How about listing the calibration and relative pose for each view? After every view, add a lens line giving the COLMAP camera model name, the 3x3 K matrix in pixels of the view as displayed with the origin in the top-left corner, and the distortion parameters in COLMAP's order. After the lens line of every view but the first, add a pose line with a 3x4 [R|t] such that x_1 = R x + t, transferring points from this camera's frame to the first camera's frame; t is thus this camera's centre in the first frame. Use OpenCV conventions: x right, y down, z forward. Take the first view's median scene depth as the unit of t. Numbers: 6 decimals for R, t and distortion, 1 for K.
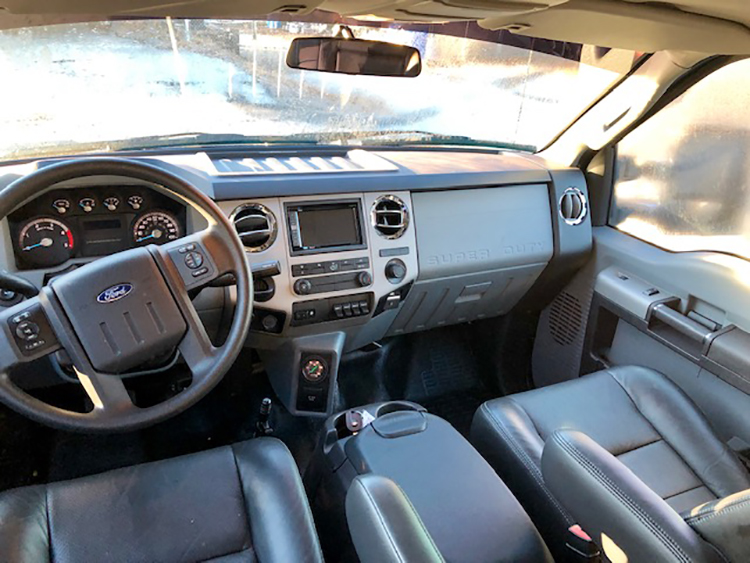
lens RADIAL K [[610.5, 0, 375.0], [0, 610.5, 281.5], [0, 0, 1]] dist [0.004219, 0.001496]
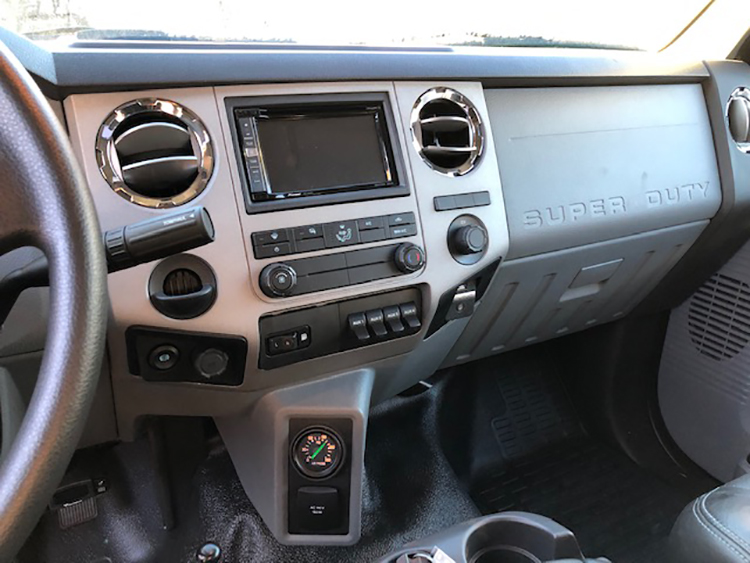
lens RADIAL K [[610.5, 0, 375.0], [0, 610.5, 281.5], [0, 0, 1]] dist [0.004219, 0.001496]
pose [[0.997287, -0.073486, -0.004222, -0.042626], [0.073272, 0.996582, -0.038143, 0.030566], [0.007010, 0.037731, 0.999263, 0.512847]]
